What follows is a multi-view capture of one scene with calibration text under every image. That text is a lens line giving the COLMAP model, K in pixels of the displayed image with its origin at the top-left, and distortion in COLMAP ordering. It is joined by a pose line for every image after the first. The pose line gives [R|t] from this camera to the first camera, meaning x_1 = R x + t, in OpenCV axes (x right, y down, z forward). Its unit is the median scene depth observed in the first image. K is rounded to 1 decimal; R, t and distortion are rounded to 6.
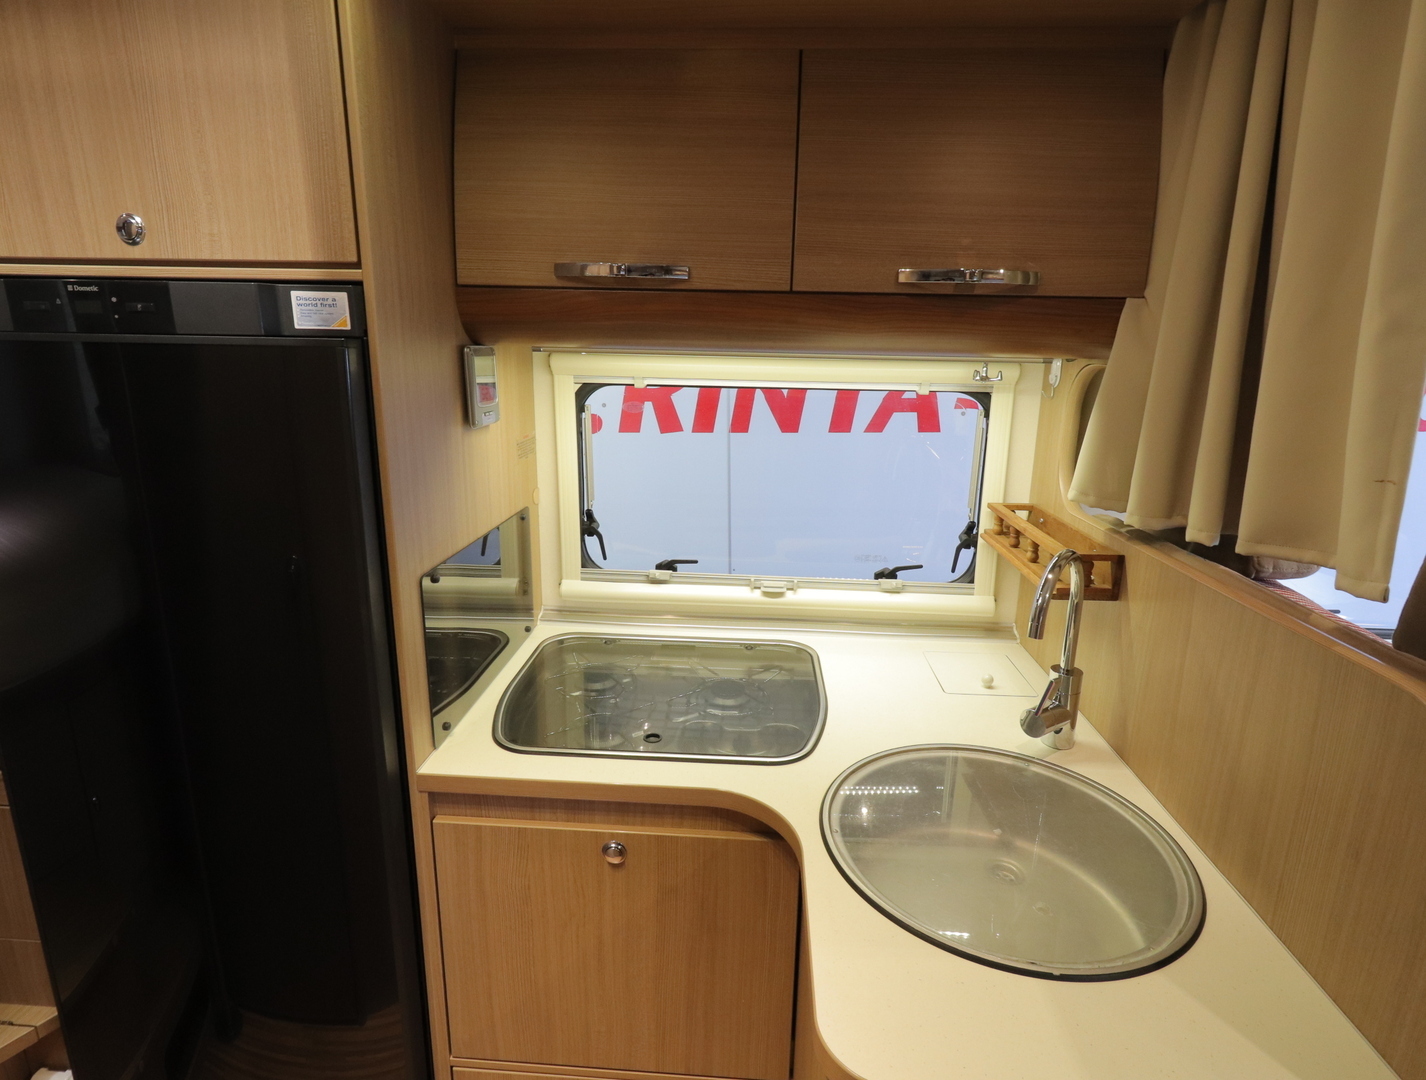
lens RADIAL K [[749.7, 0, 713.0], [0, 749.7, 540.0], [0, 0, 1]] dist [-0.002141, -0.000616]
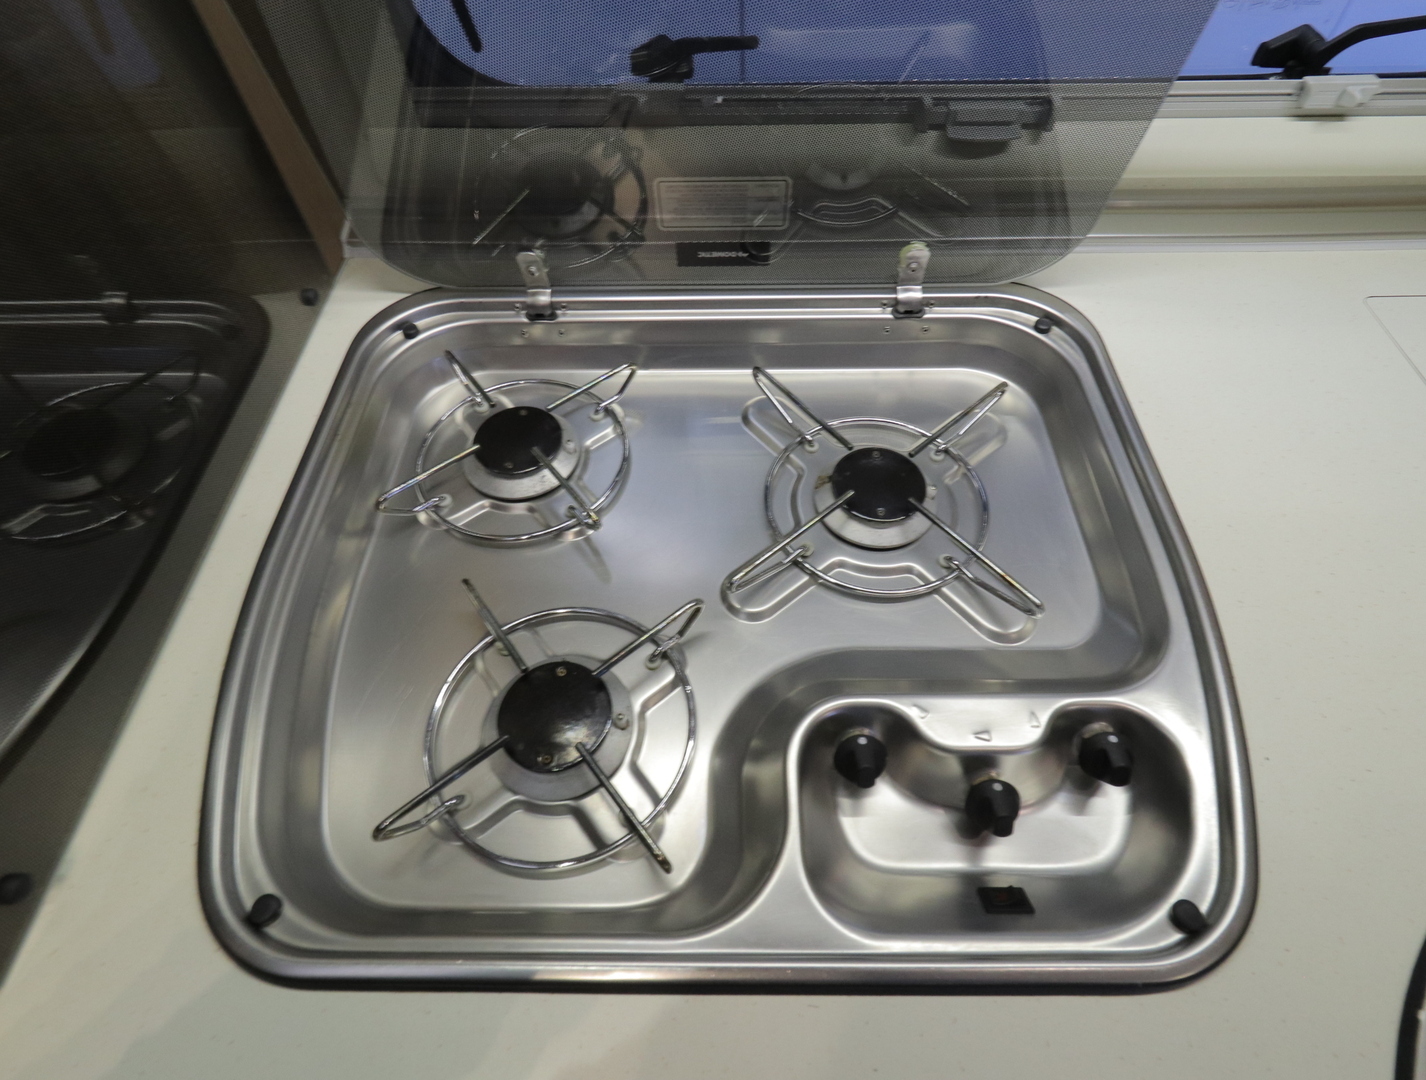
lens RADIAL K [[749.7, 0, 713.0], [0, 749.7, 540.0], [0, 0, 1]] dist [-0.002141, -0.000616]
pose [[0.998943, -0.044119, -0.012933, -0.043218], [0.043688, 0.823251, 0.565994, 0.021507], [-0.014324, -0.565960, 0.824308, 0.615804]]
